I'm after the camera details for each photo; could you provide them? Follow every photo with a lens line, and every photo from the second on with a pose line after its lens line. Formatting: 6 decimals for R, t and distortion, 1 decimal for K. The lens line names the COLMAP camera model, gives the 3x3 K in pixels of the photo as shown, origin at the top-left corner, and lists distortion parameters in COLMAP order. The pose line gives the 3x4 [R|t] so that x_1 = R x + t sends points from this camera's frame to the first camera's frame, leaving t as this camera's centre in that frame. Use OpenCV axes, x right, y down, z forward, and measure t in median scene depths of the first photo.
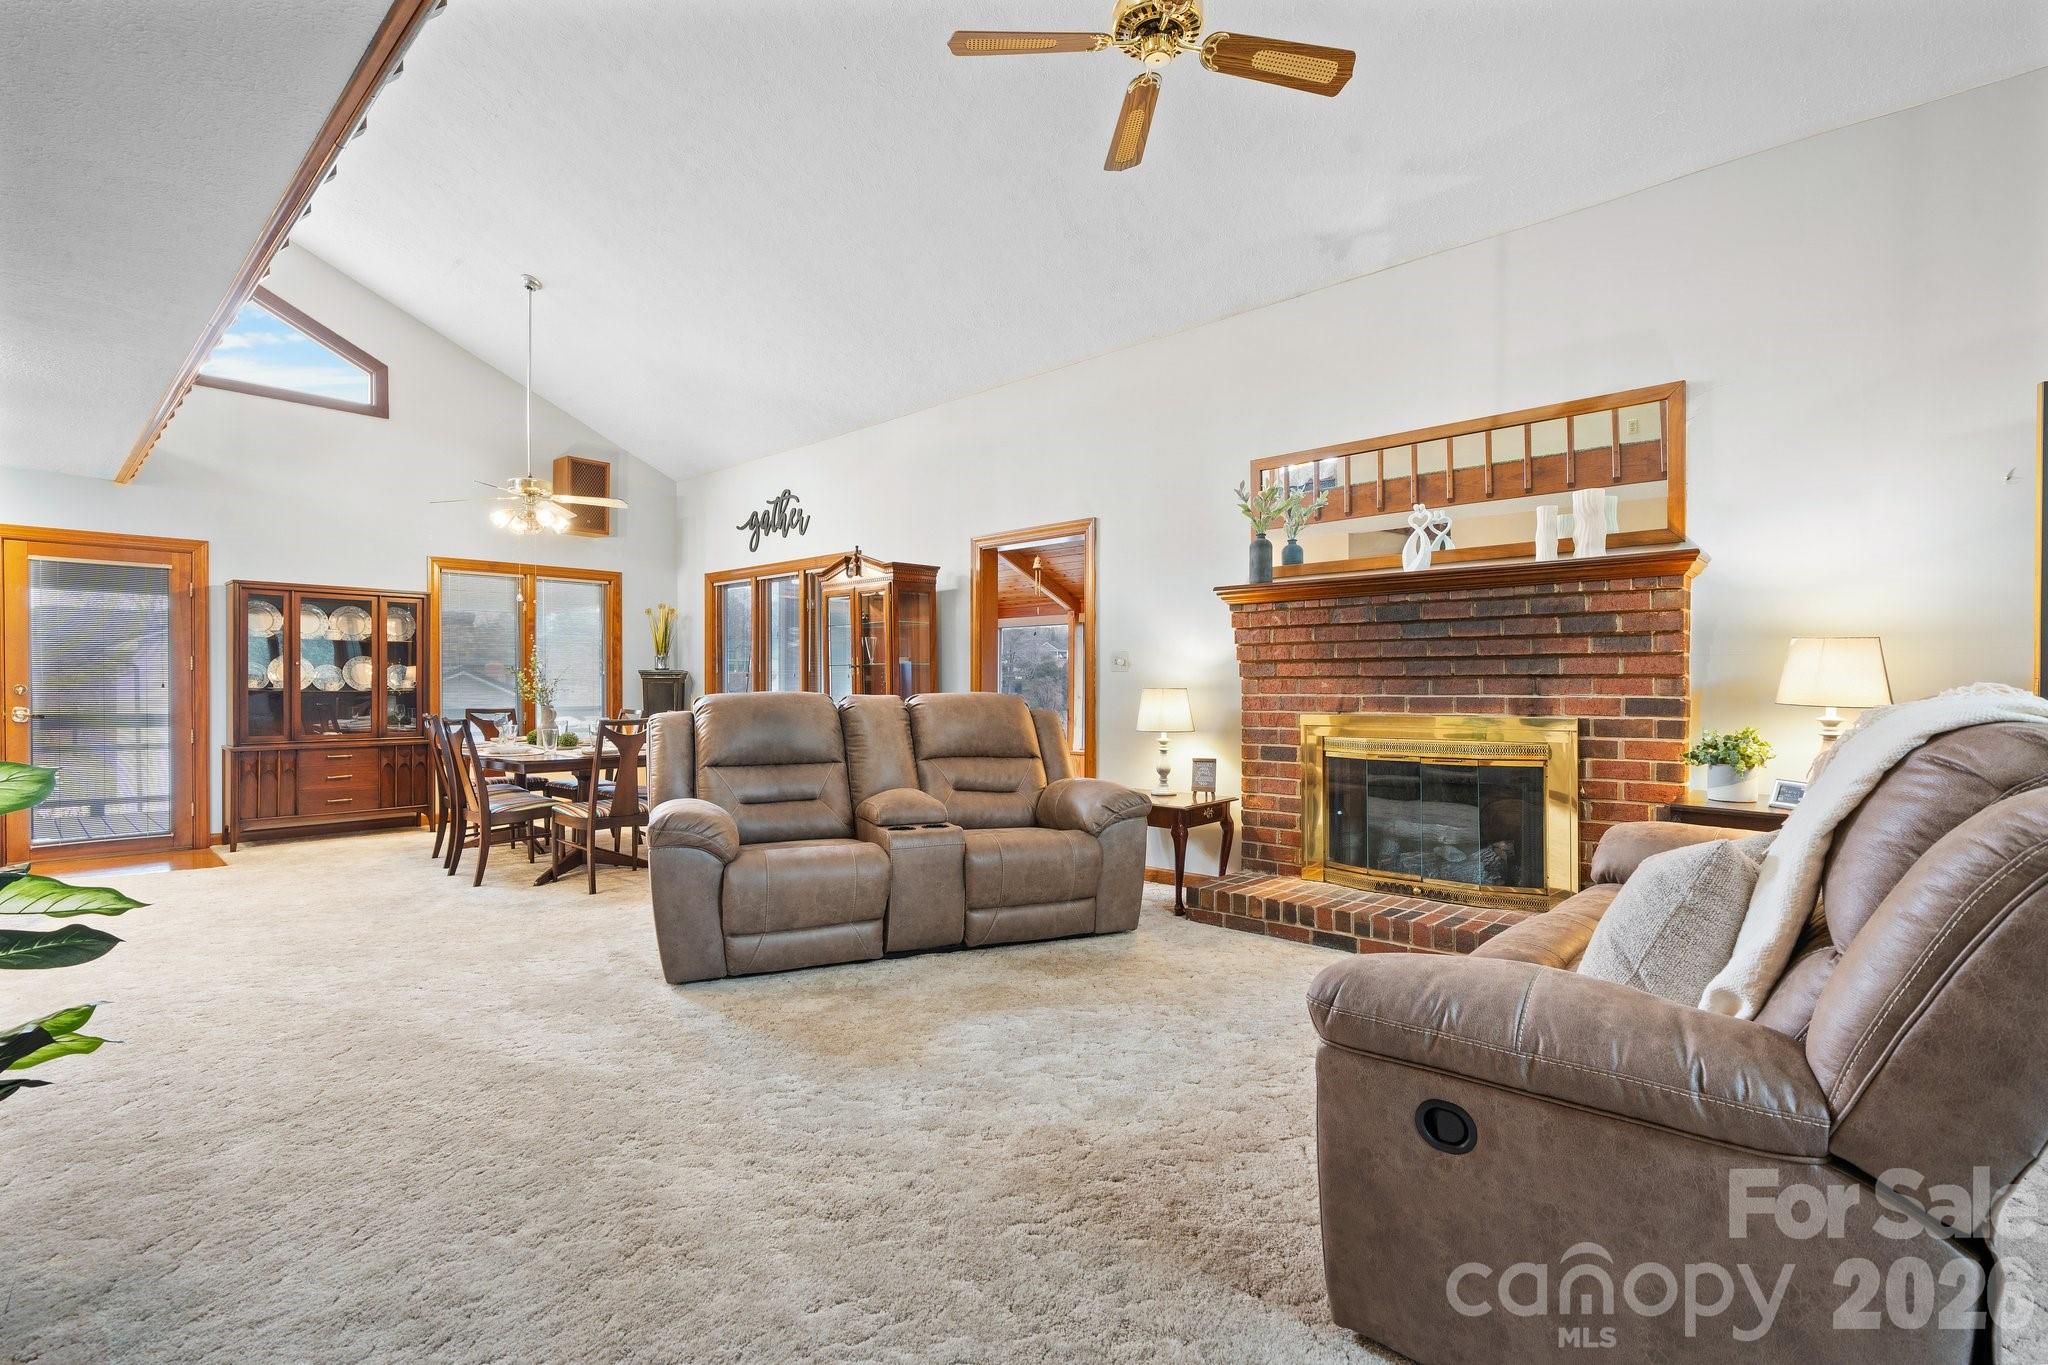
lens RADIAL K [[1082.6, 0, 1025.1], [0, 1082.6, 692.6], [0, 0, 1]] dist [-0.001345, -0.001218]
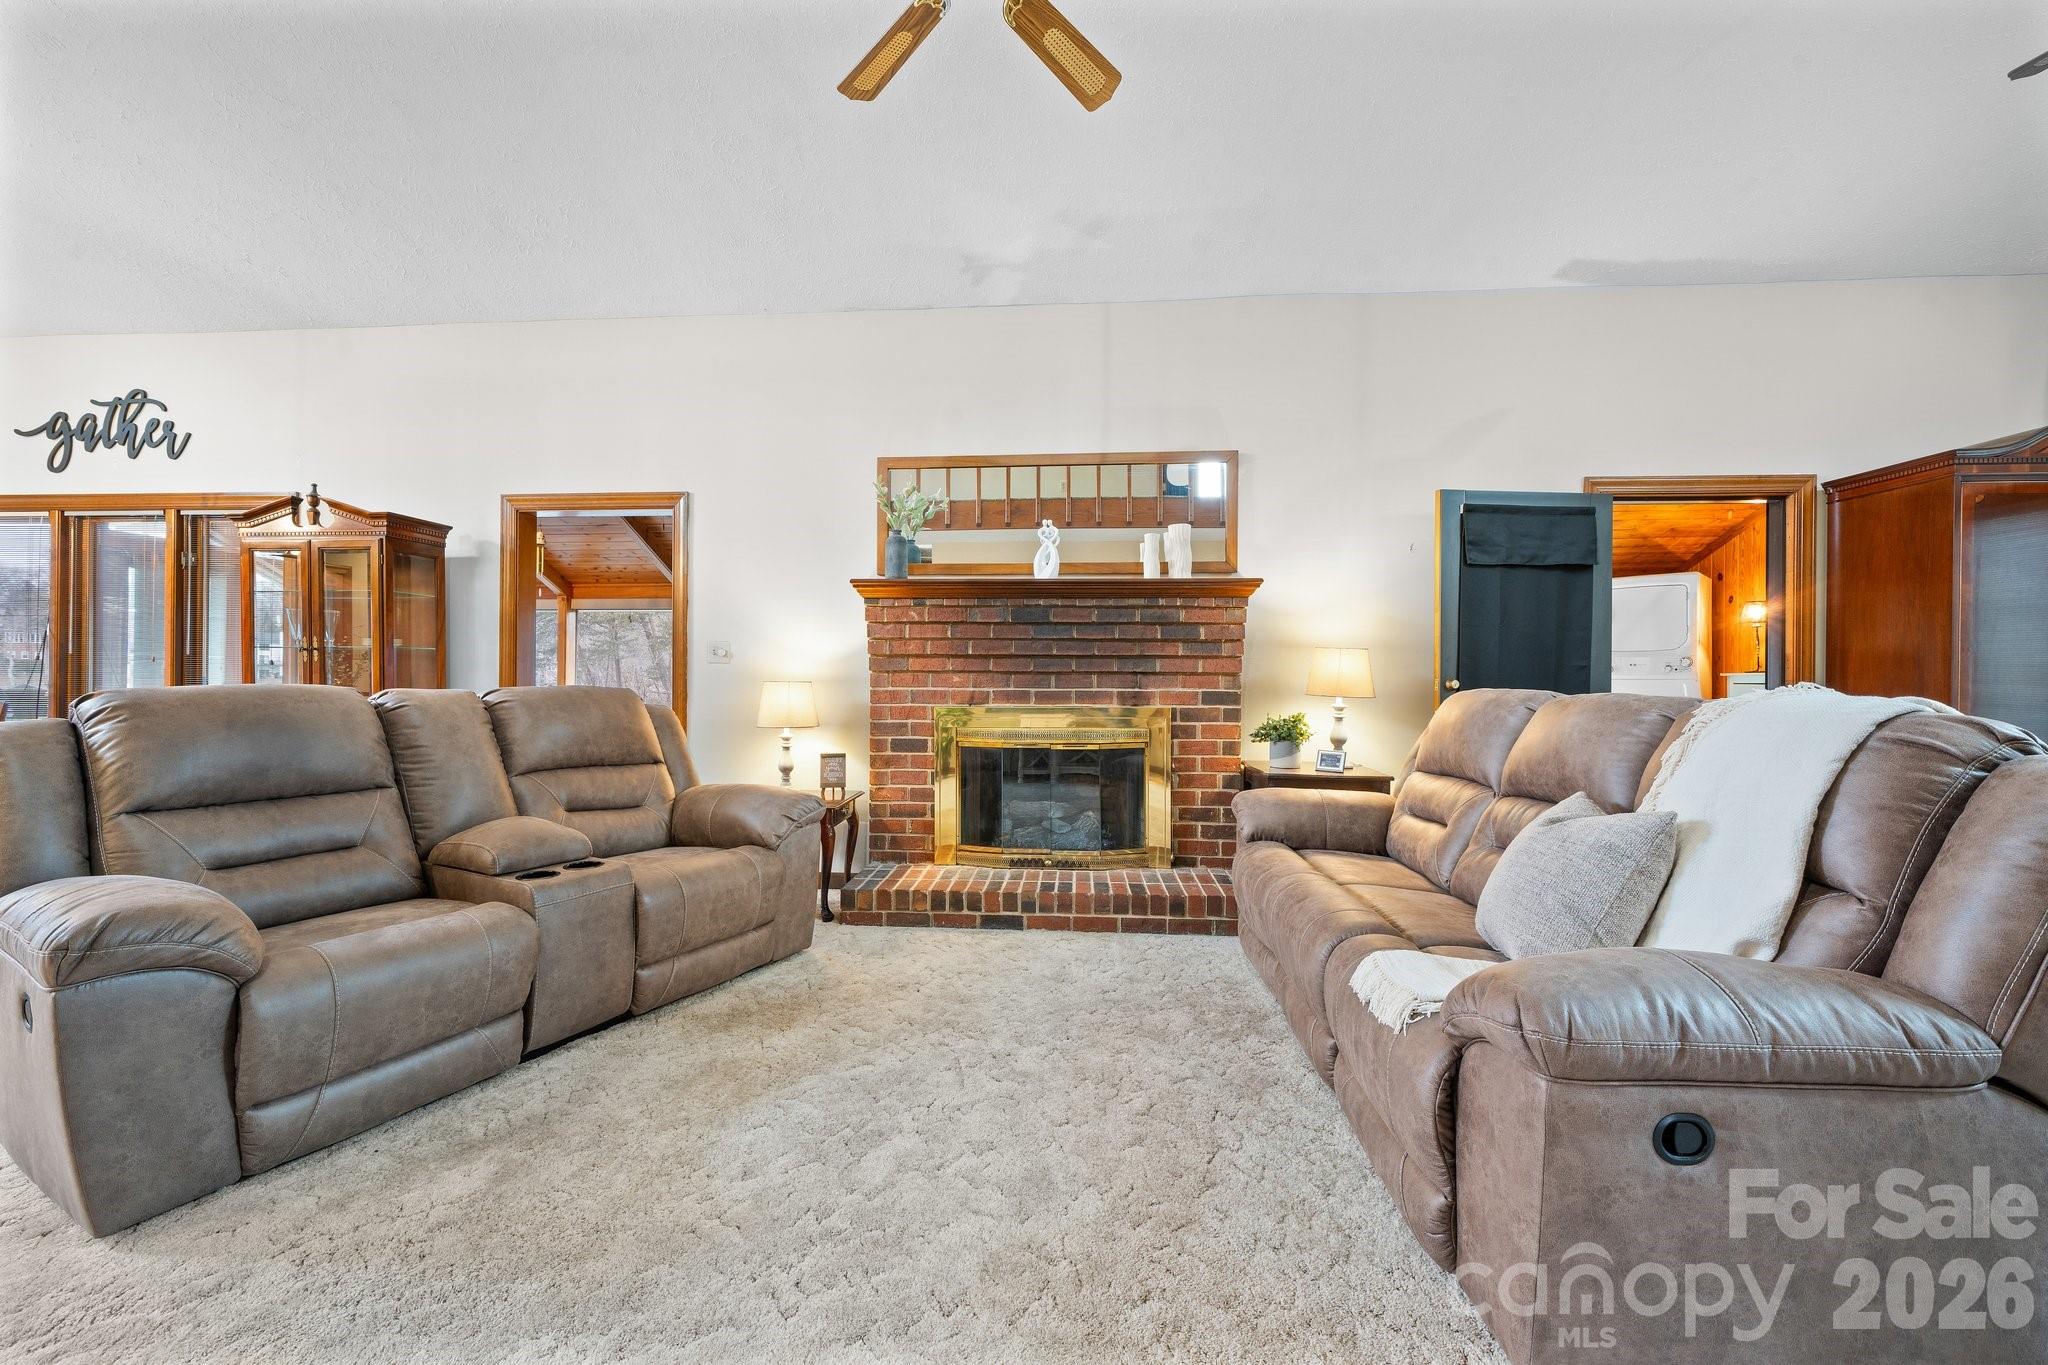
lens RADIAL K [[849.1, 0, 1023.9], [0, 849.1, 678.2], [0, 0, 1]] dist [-0.001741, -0.000763]
pose [[0.749558, 0.006656, 0.661905, -0.247948], [-0.002197, 0.999969, -0.007567, -0.002005], [-0.661935, 0.004218, 0.749550, 0.363860]]
